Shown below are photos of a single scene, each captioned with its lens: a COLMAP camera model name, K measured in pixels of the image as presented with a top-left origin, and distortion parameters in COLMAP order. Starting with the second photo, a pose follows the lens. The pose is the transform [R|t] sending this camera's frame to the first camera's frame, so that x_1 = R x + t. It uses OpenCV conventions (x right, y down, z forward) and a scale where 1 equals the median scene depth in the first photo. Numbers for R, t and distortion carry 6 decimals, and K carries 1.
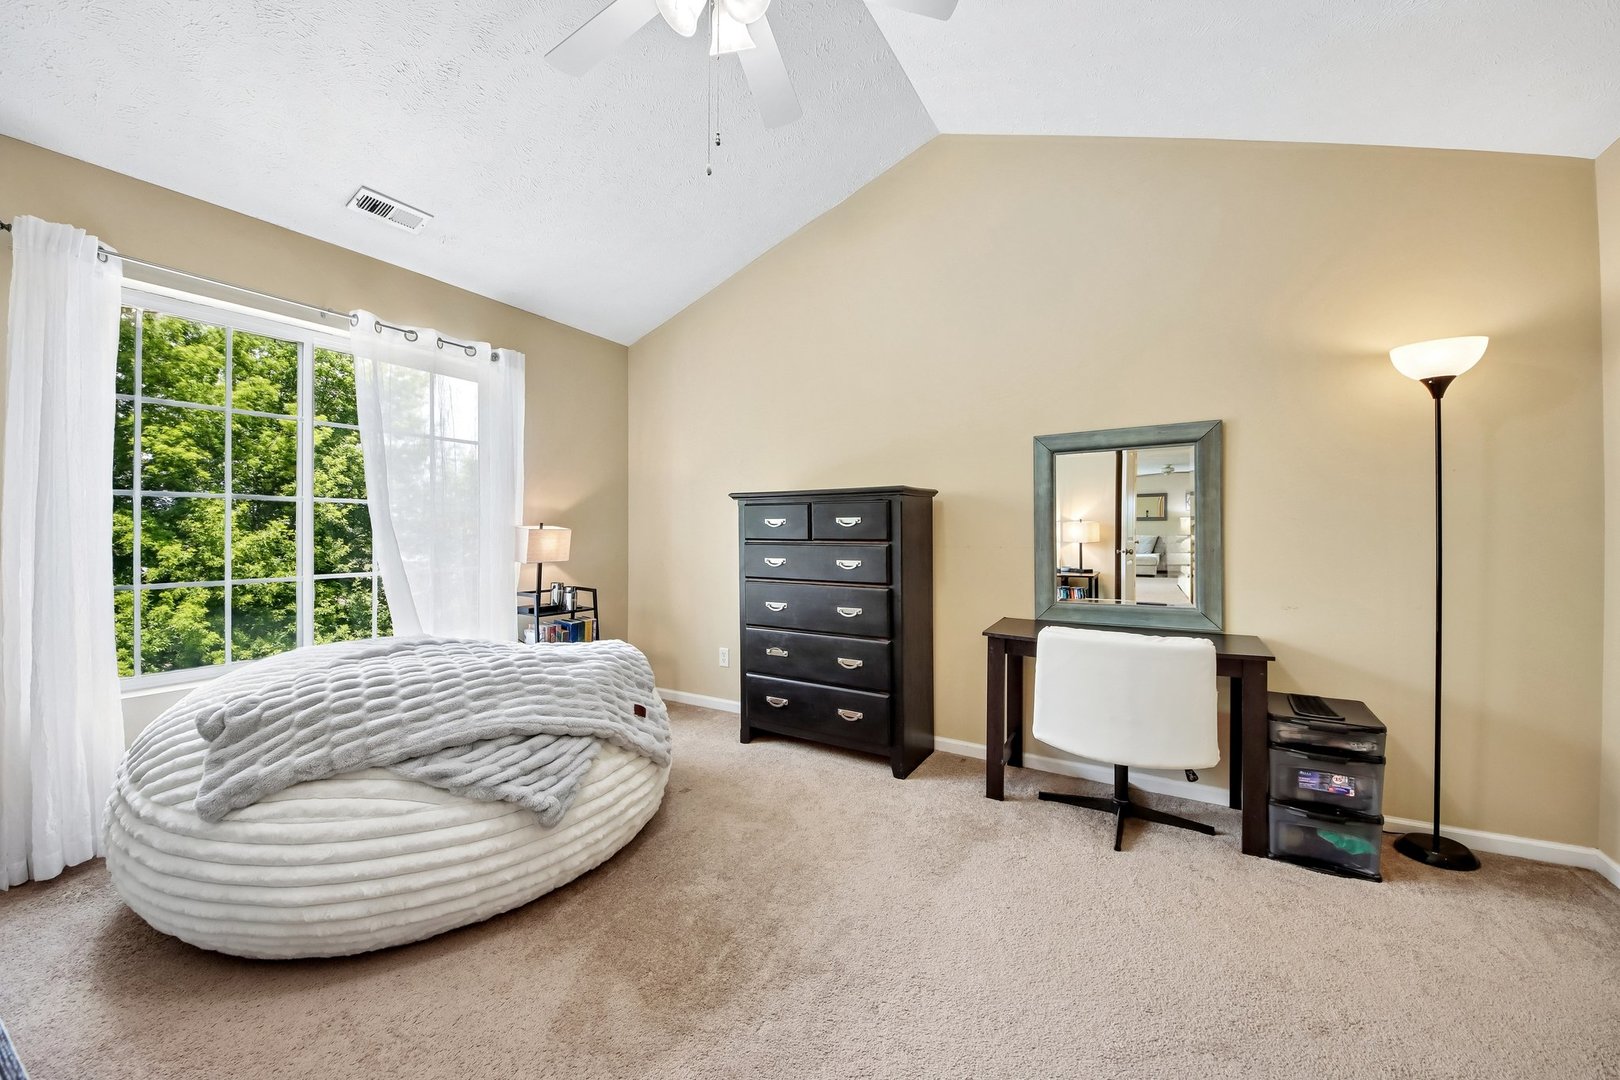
lens RADIAL K [[622.7, 0, 804.8], [0, 622.7, 534.5], [0, 0, 1]] dist [0.001741, -0.004010]
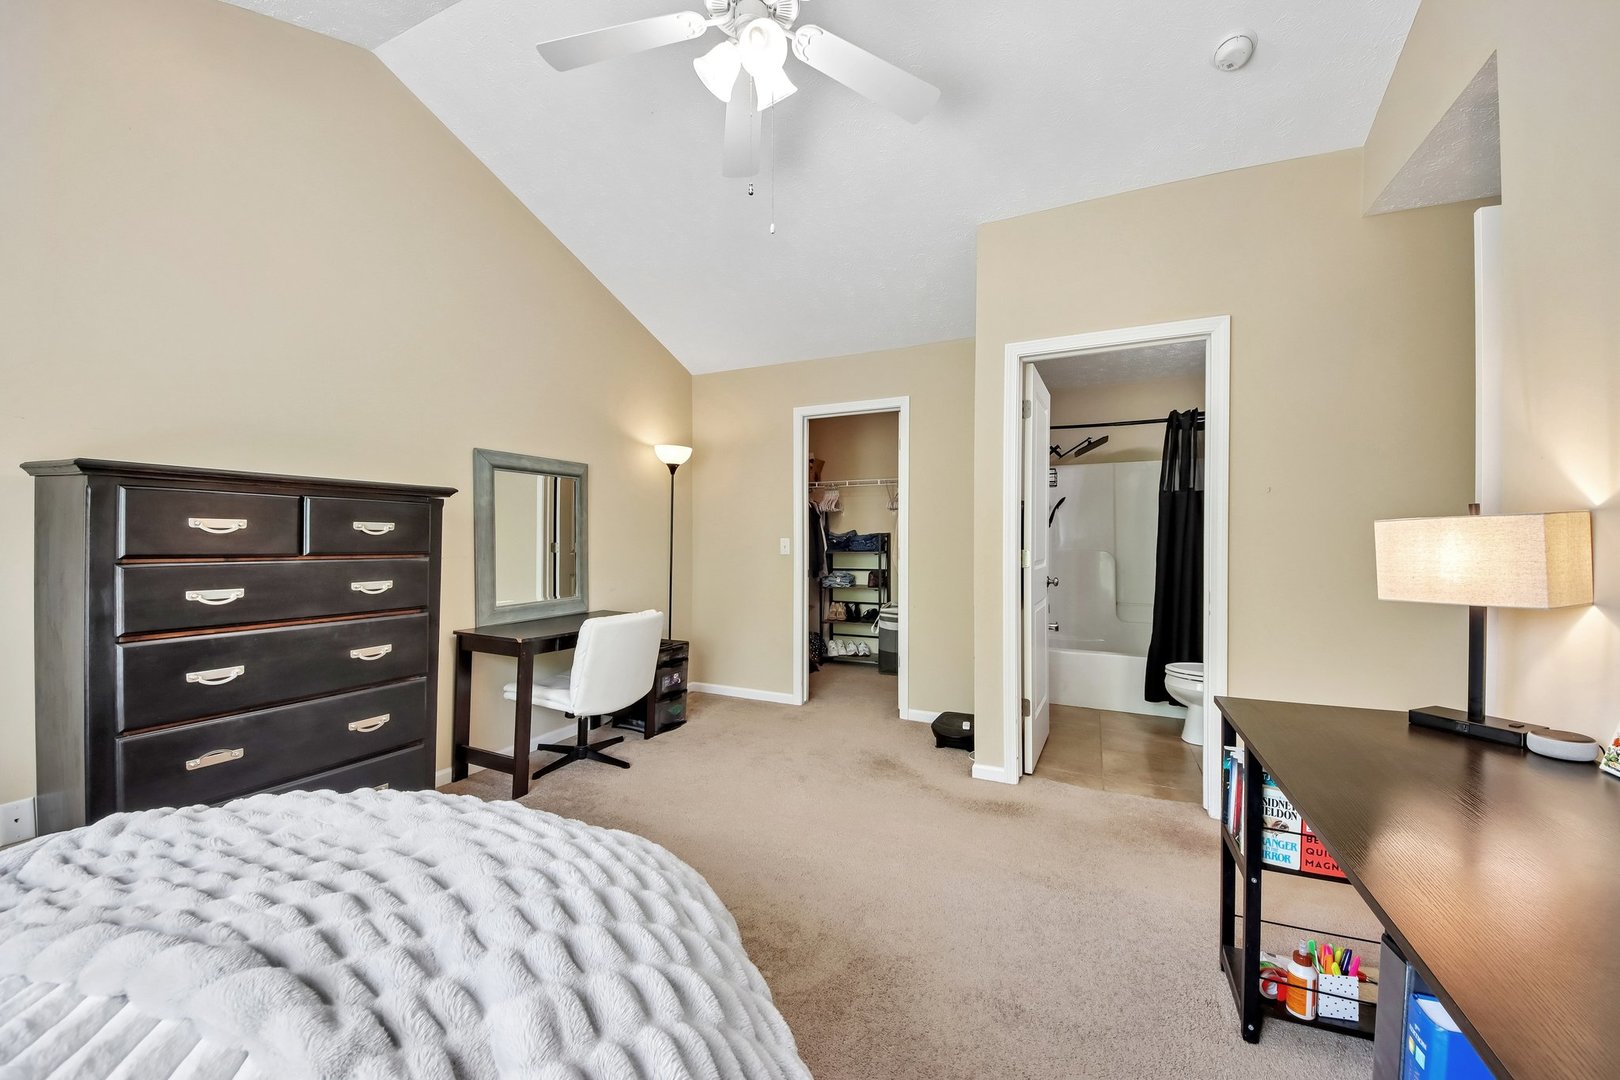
lens RADIAL K [[622.7, 0, 807.3], [0, 622.7, 540.8], [0, 0, 1]] dist [0.001741, -0.004010]
pose [[-0.124856, -0.004313, 0.992165, -0.816776], [-0.004540, 0.999983, 0.003775, -0.013722], [-0.992164, -0.004033, -0.124874, 0.667526]]
